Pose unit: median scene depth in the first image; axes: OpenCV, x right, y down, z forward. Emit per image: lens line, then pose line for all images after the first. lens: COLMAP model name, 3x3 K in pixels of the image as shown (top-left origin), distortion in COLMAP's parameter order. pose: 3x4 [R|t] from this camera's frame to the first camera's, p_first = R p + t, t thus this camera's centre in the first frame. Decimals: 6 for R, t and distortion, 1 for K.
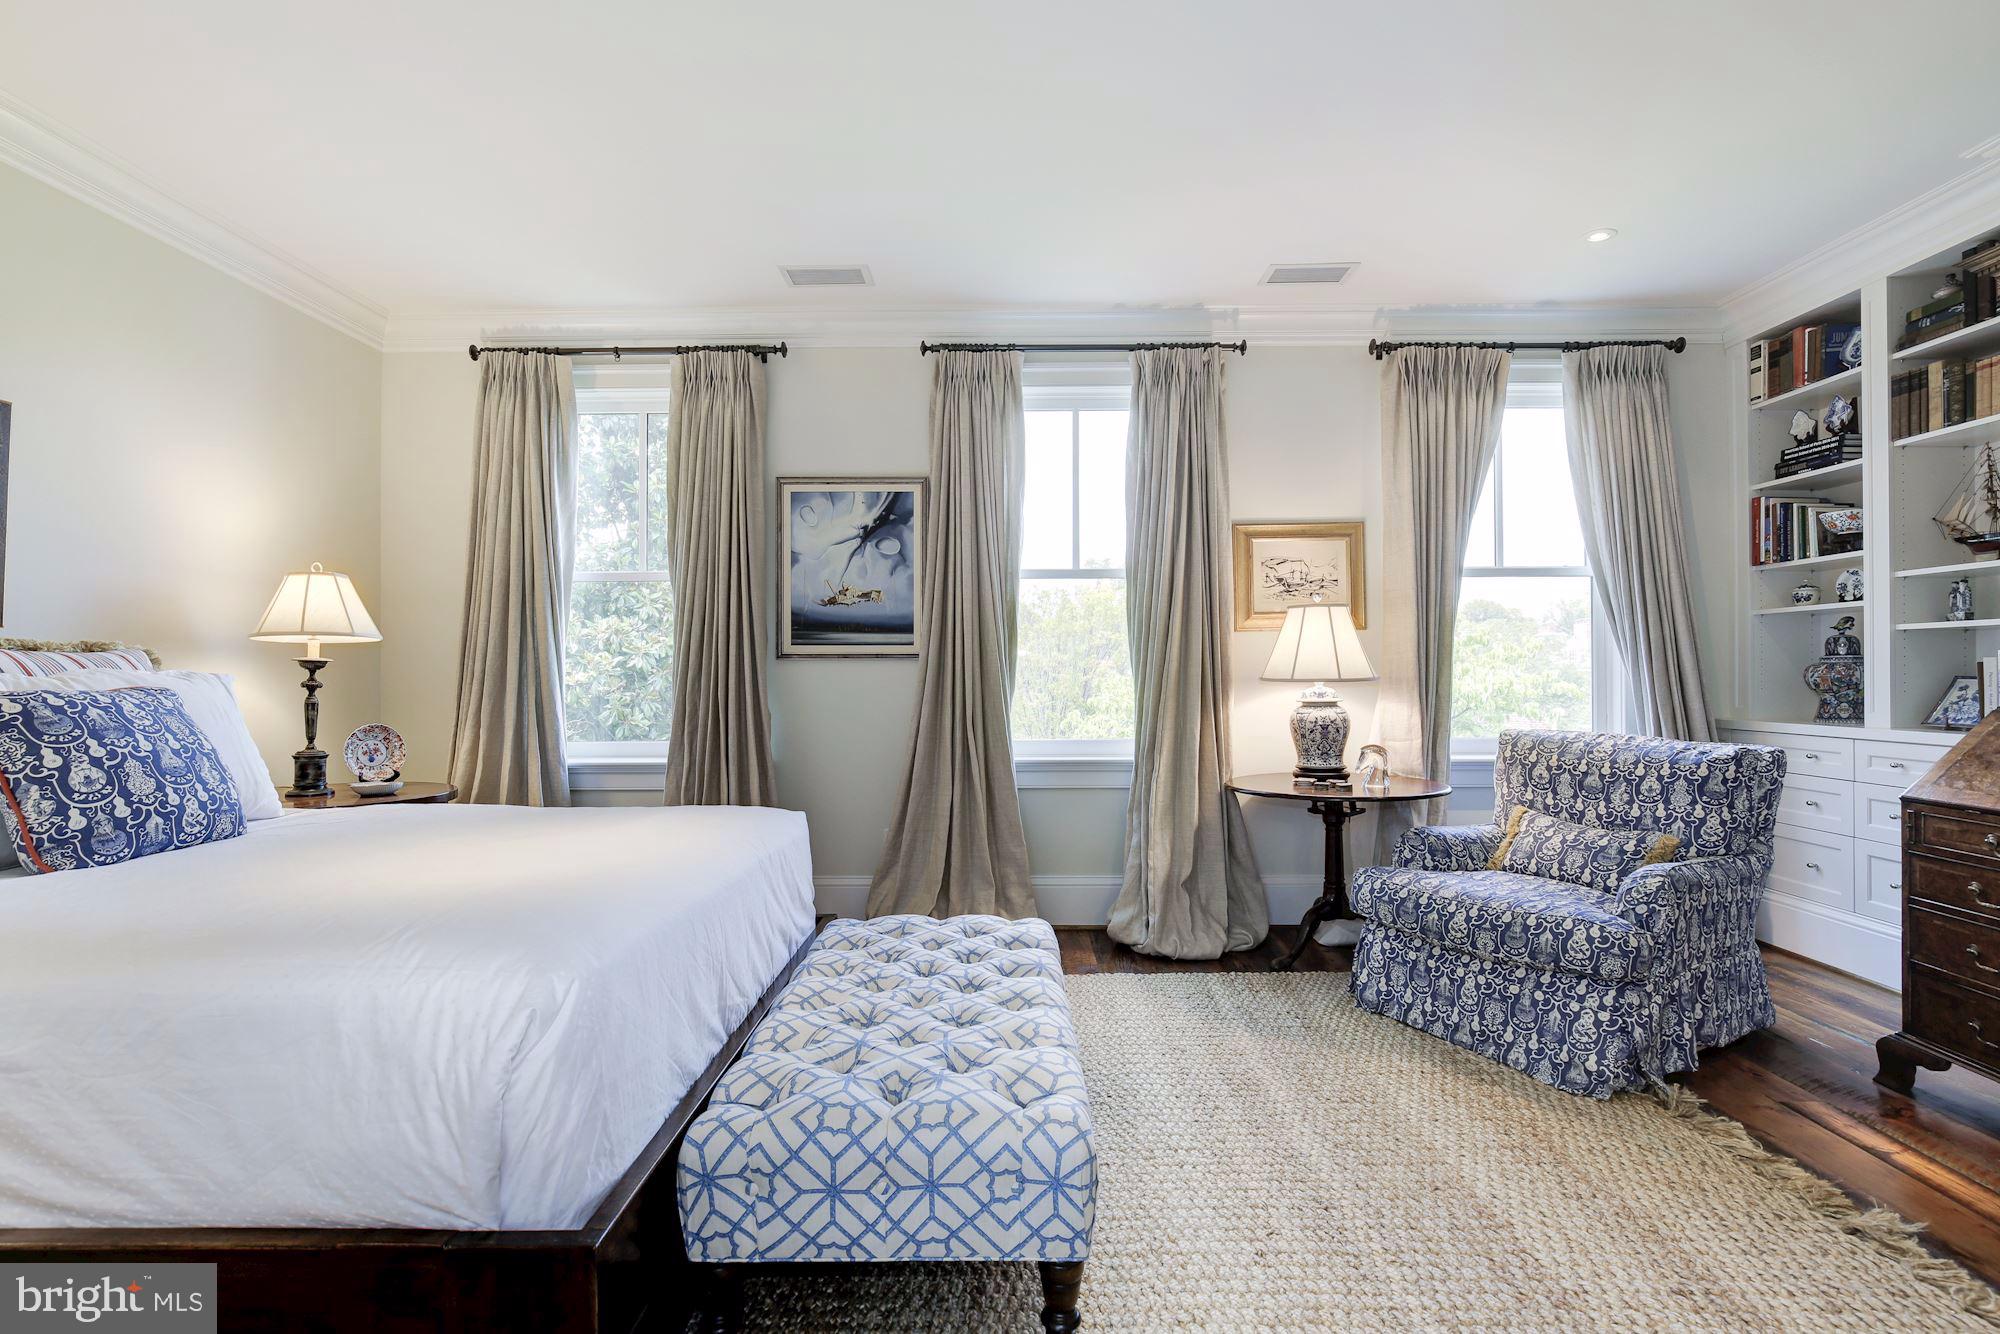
lens RADIAL K [[943.8, 0, 1007.3], [0, 943.8, 665.2], [0, 0, 1]] dist [-0.013065, 0.002804]
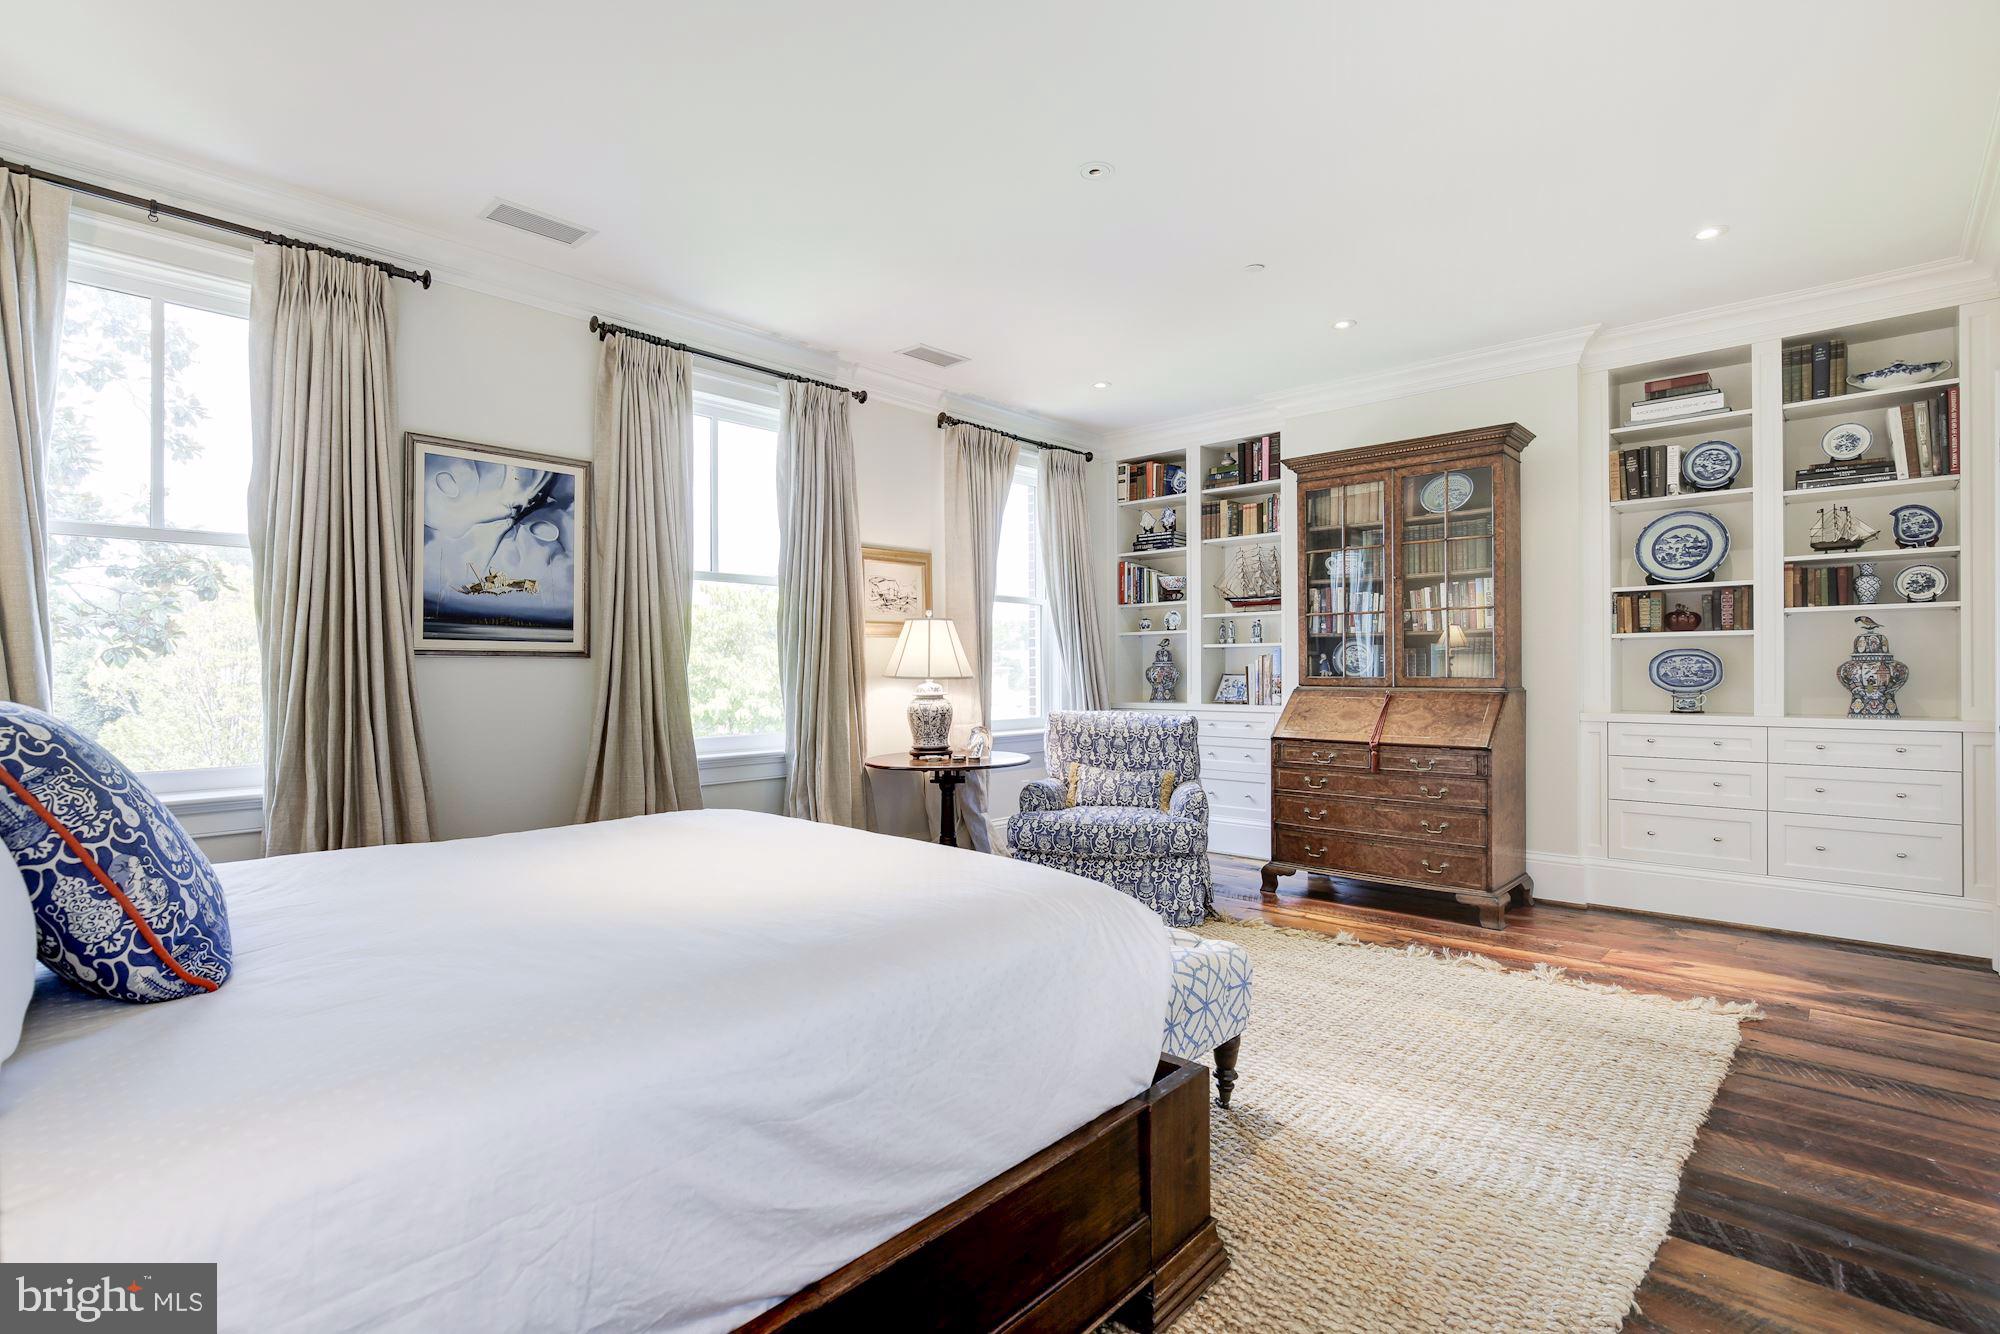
lens RADIAL K [[943.8, 0, 1003.7], [0, 943.8, 665.3], [0, 0, 1]] dist [-0.013065, 0.002804]
pose [[0.668531, 0.005140, 0.743667, -0.531322], [-0.005436, 0.999983, -0.002025, 0.000781], [-0.743665, -0.002688, 0.668547, 0.079962]]
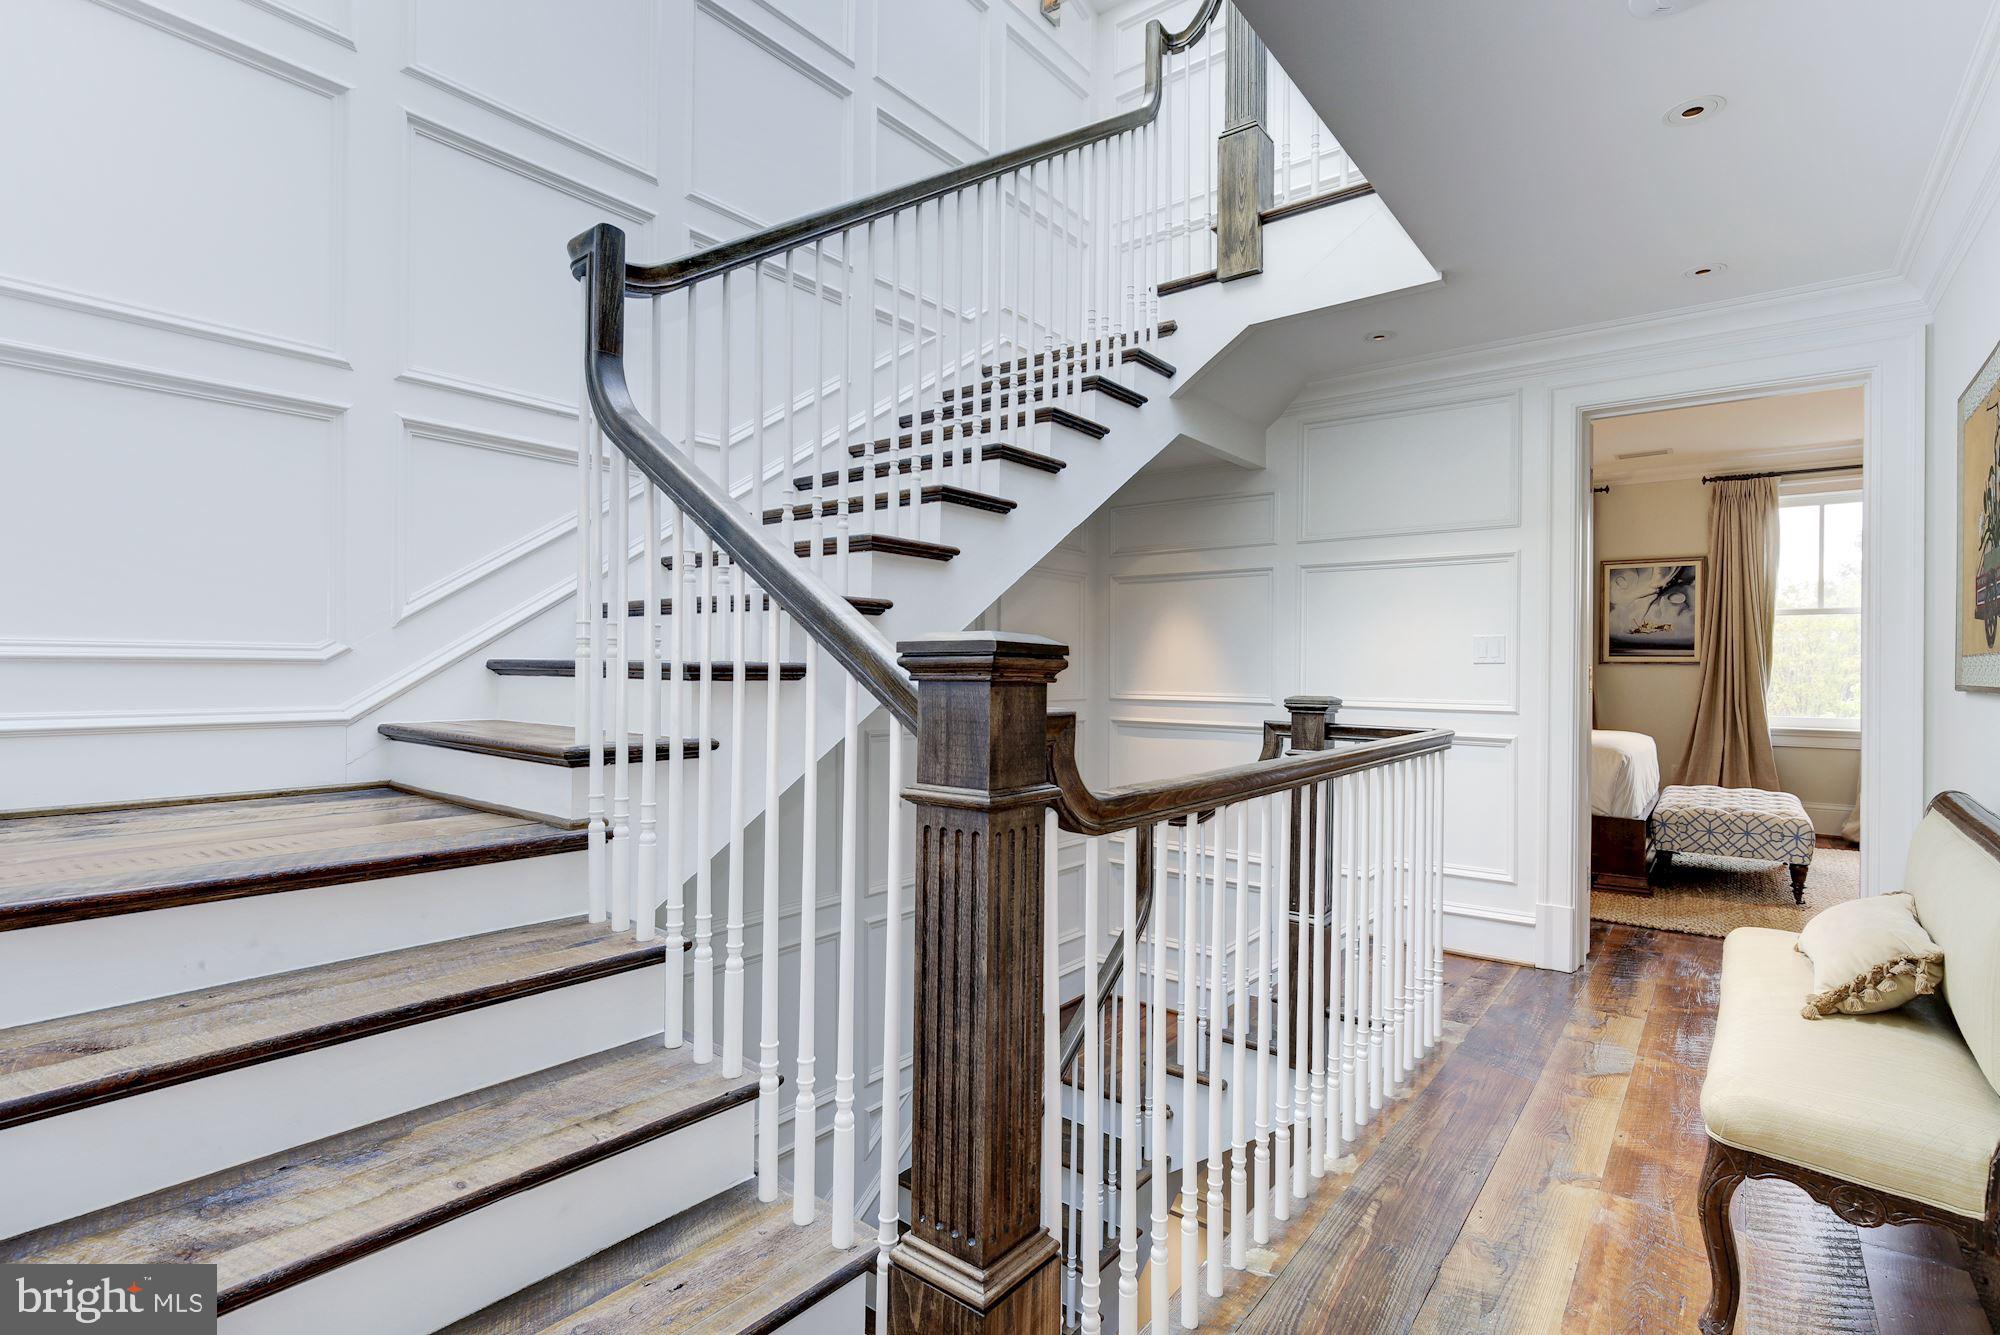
lens RADIAL K [[943.8, 0, 1002.6], [0, 943.8, 667.8], [0, 0, 1]] dist [-0.013065, 0.002804]
pose [[0.788002, 0.009362, -0.615601, -0.044343], [-0.003557, 0.999937, 0.010654, -0.015535], [0.615662, -0.006206, 0.787986, -1.145534]]
